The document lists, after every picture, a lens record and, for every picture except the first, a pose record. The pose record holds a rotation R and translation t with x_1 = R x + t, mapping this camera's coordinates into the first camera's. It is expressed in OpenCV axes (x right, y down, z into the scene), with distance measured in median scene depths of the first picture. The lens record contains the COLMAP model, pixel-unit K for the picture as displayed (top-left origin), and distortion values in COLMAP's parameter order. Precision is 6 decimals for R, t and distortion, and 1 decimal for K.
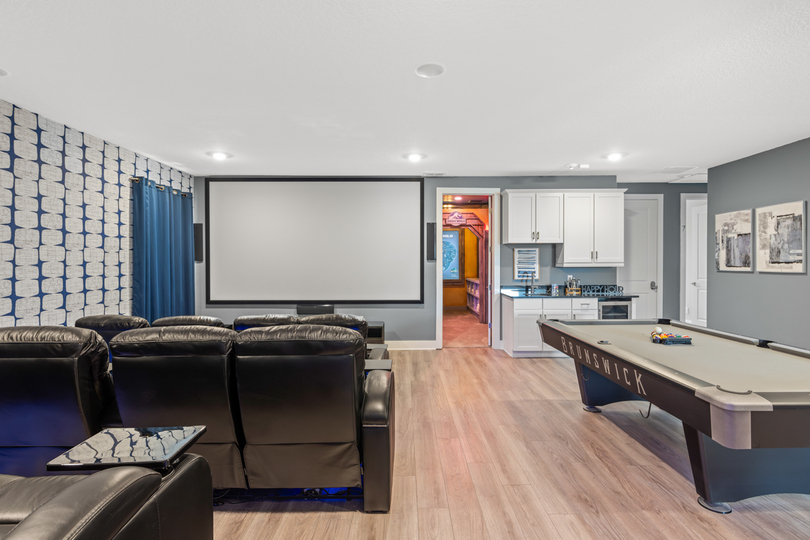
lens RADIAL K [[406.2, 0, 408.4], [0, 406.2, 265.1], [0, 0, 1]] dist [-0.001677, 0.000095]
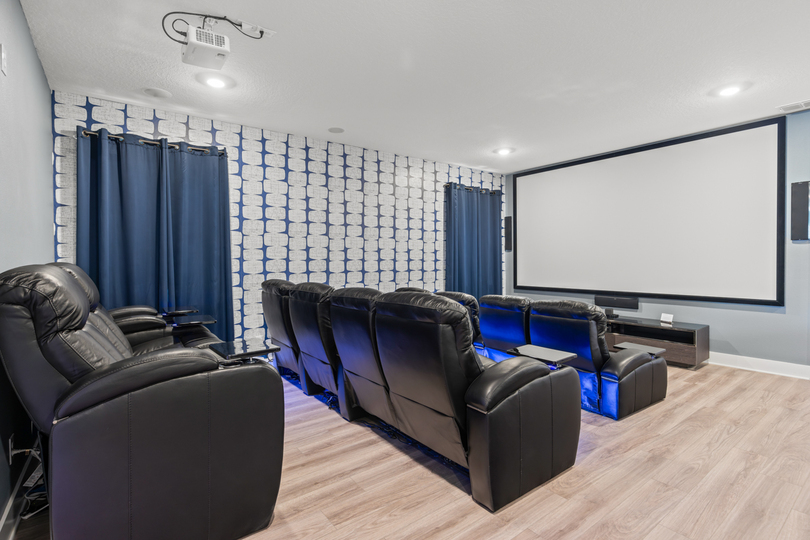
lens RADIAL K [[392.0, 0, 400.0], [0, 392.0, 266.2], [0, 0, 1]] dist [-0.004306, -0.002722]
pose [[0.588377, 0.010011, -0.808525, 0.201024], [0.000174, 0.999922, 0.012508, 0.023437], [0.808587, -0.007500, 0.588329, 0.131611]]
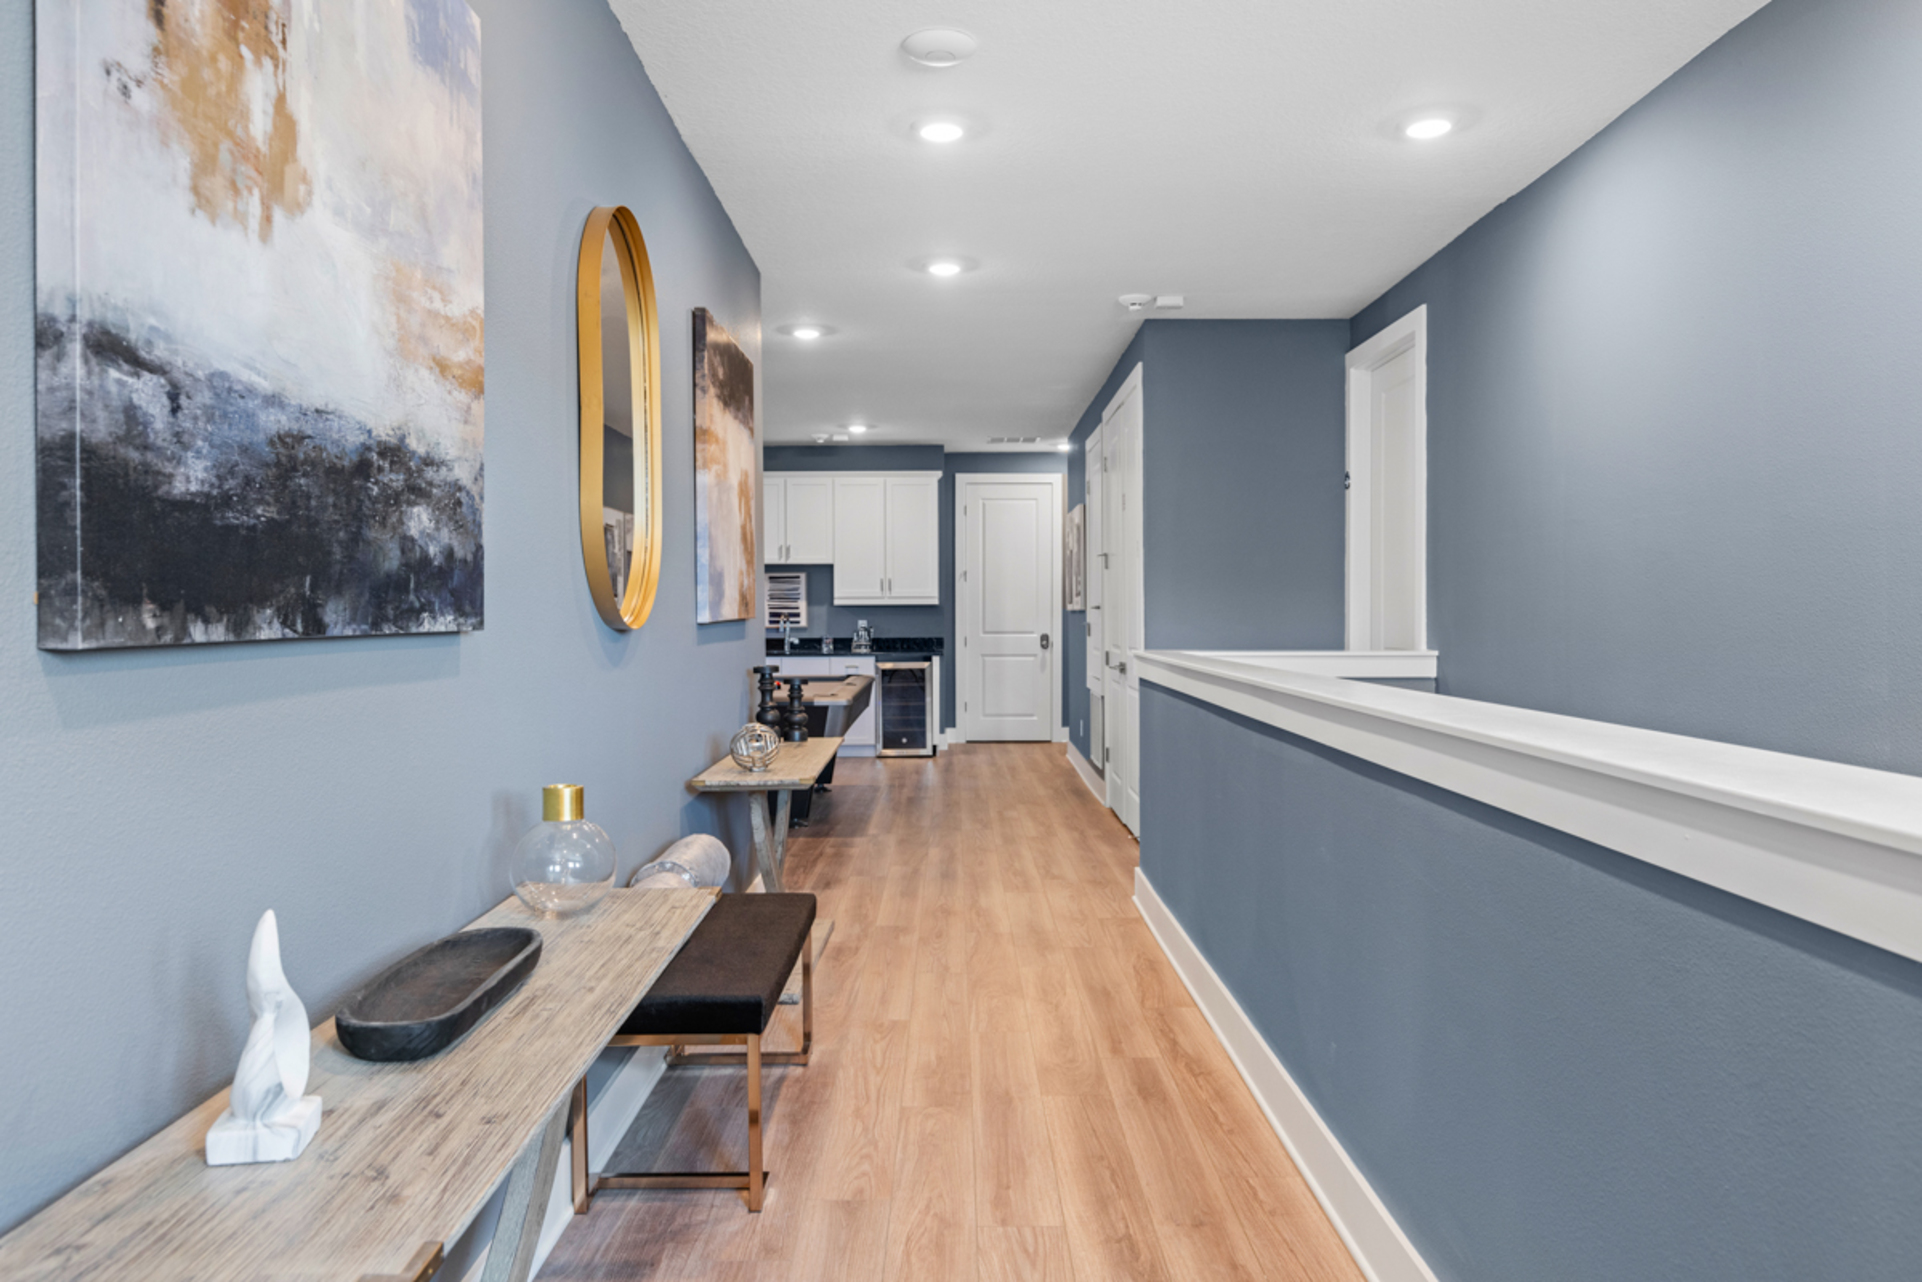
lens RADIAL K [[1270.6, 0, 968.7], [0, 1270.6, 641.3], [0, 0, 1]] dist [-0.011402, 0.004380]
pose [[0.999952, 0.001820, 0.009612, 0.587145], [-0.002027, 0.999767, 0.021495, 0.017408], [-0.009571, -0.021514, 0.999723, -0.870398]]
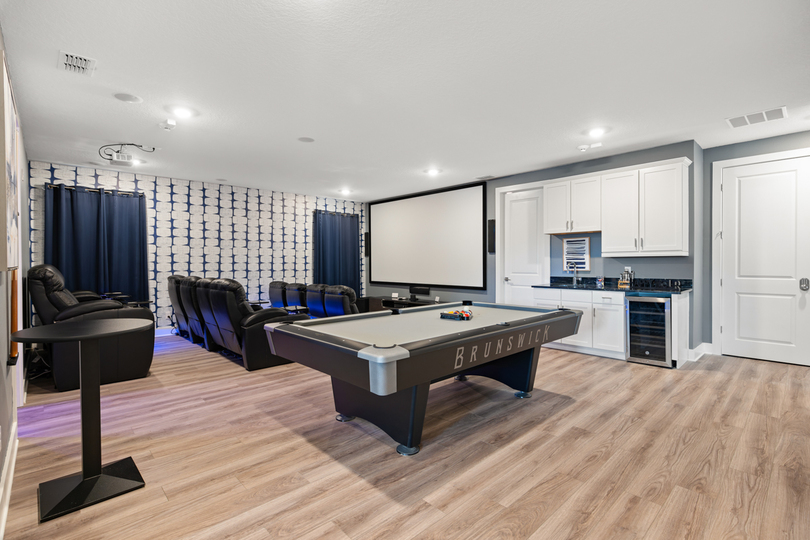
lens RADIAL K [[382.3, 0, 402.3], [0, 382.3, 266.1], [0, 0, 1]] dist [-0.007277, 0.001359]
pose [[0.678434, 0.006736, -0.734631, 0.743380], [-0.002586, 0.999974, 0.006780, 0.021206], [0.734657, -0.002700, 0.678433, 0.097088]]
